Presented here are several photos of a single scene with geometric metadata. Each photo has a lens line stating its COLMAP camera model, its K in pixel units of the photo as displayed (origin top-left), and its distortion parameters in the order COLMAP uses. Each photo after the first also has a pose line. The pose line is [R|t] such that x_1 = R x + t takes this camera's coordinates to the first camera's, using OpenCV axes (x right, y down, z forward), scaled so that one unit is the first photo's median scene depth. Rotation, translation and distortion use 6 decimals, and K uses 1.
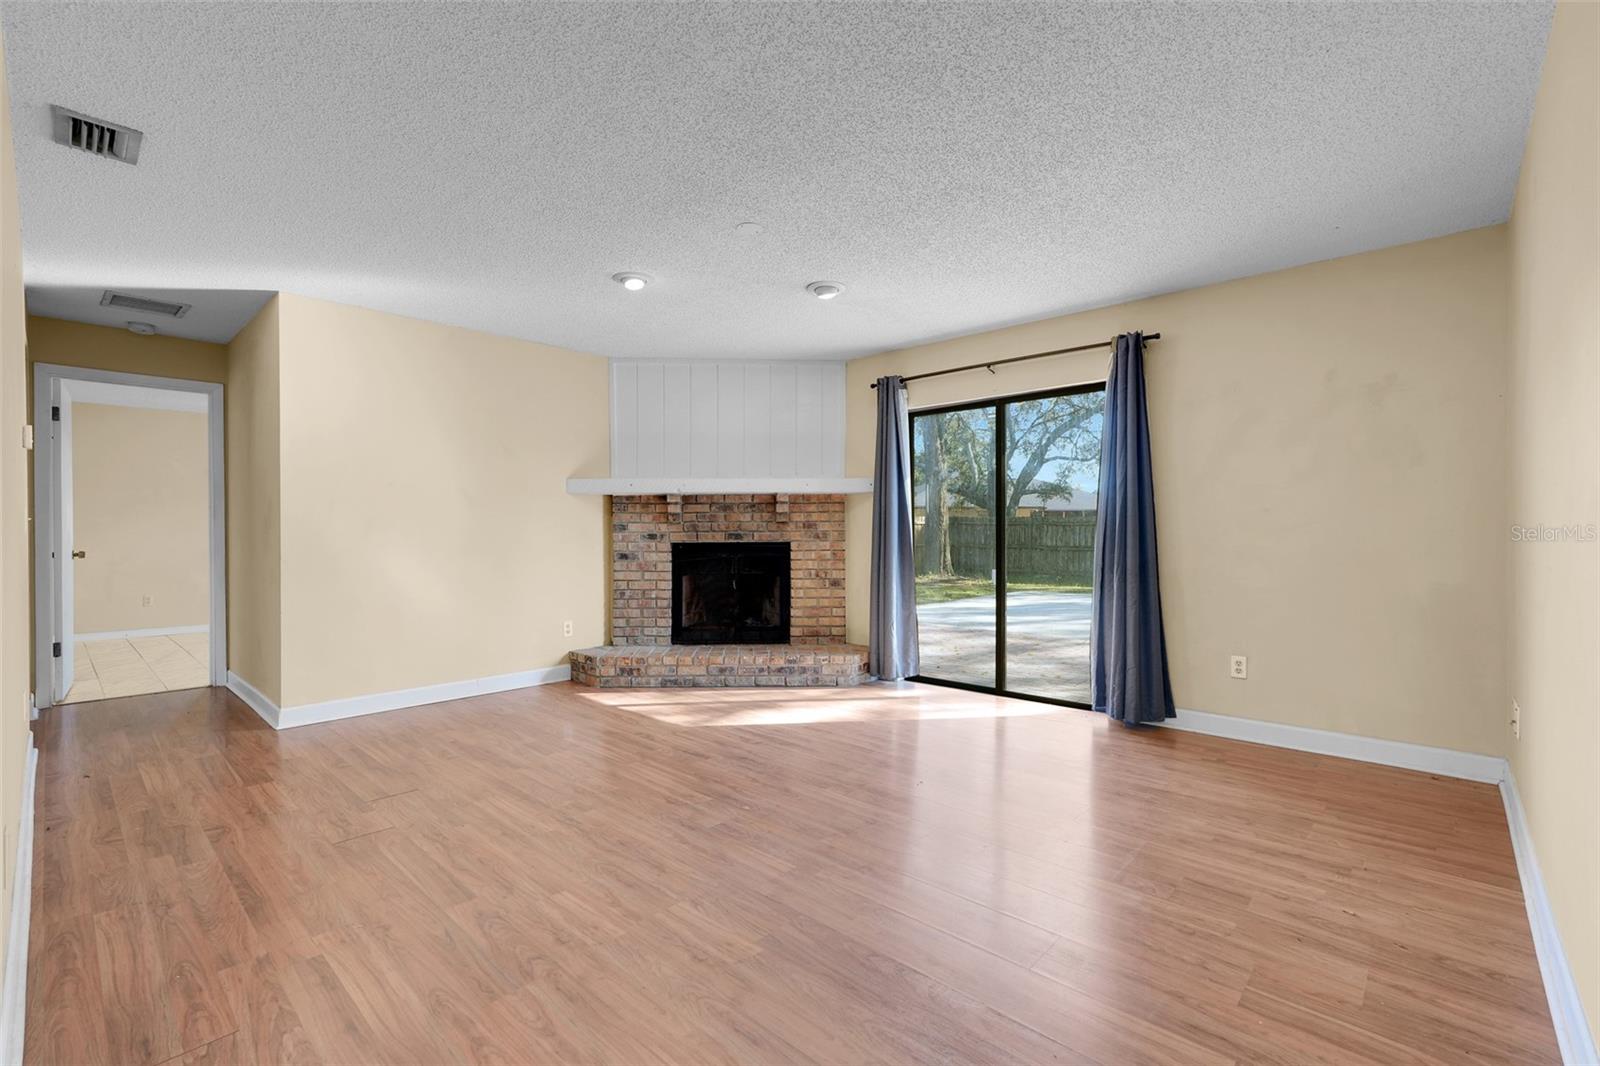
lens RADIAL K [[704.1, 0, 800.0], [0, 704.1, 533.0], [0, 0, 1]] dist [-0.017113, 0.009273]
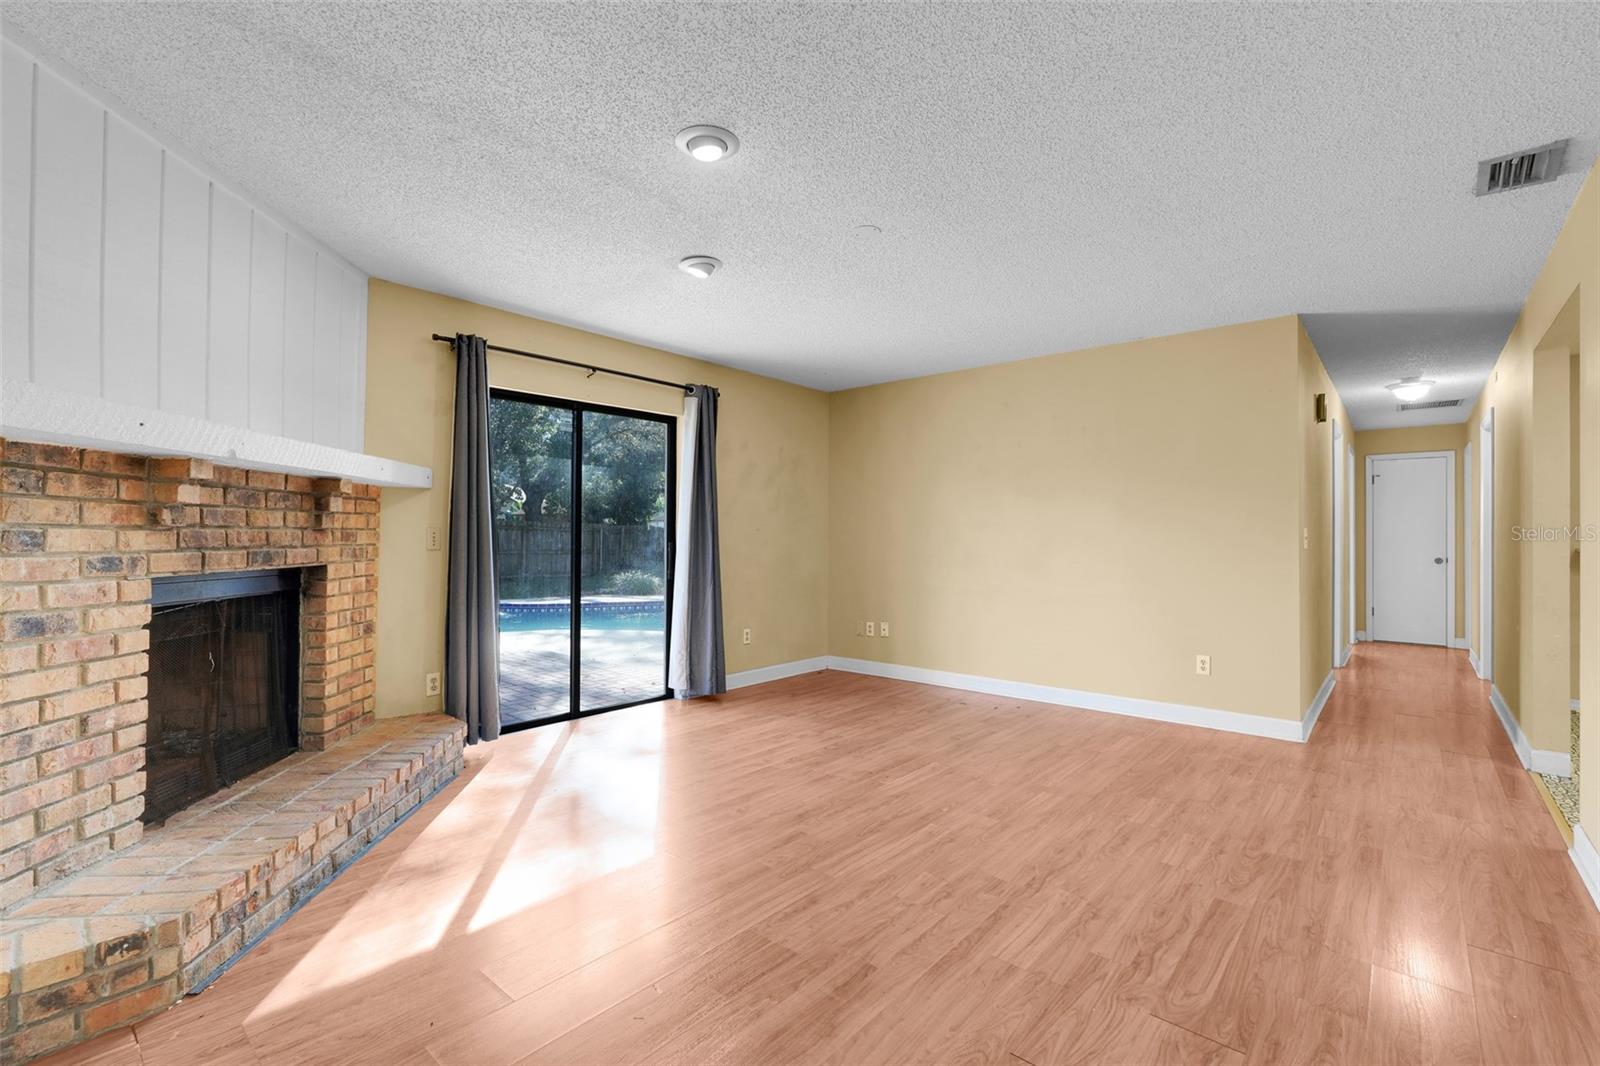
lens RADIAL K [[704.1, 0, 800.0], [0, 704.1, 533.0], [0, 0, 1]] dist [-0.017113, 0.009273]
pose [[-0.024426, 0.007417, 0.999674, -0.589313], [-0.003199, 0.999967, -0.007497, -0.009911], [-0.999697, -0.003381, -0.024401, 0.646450]]
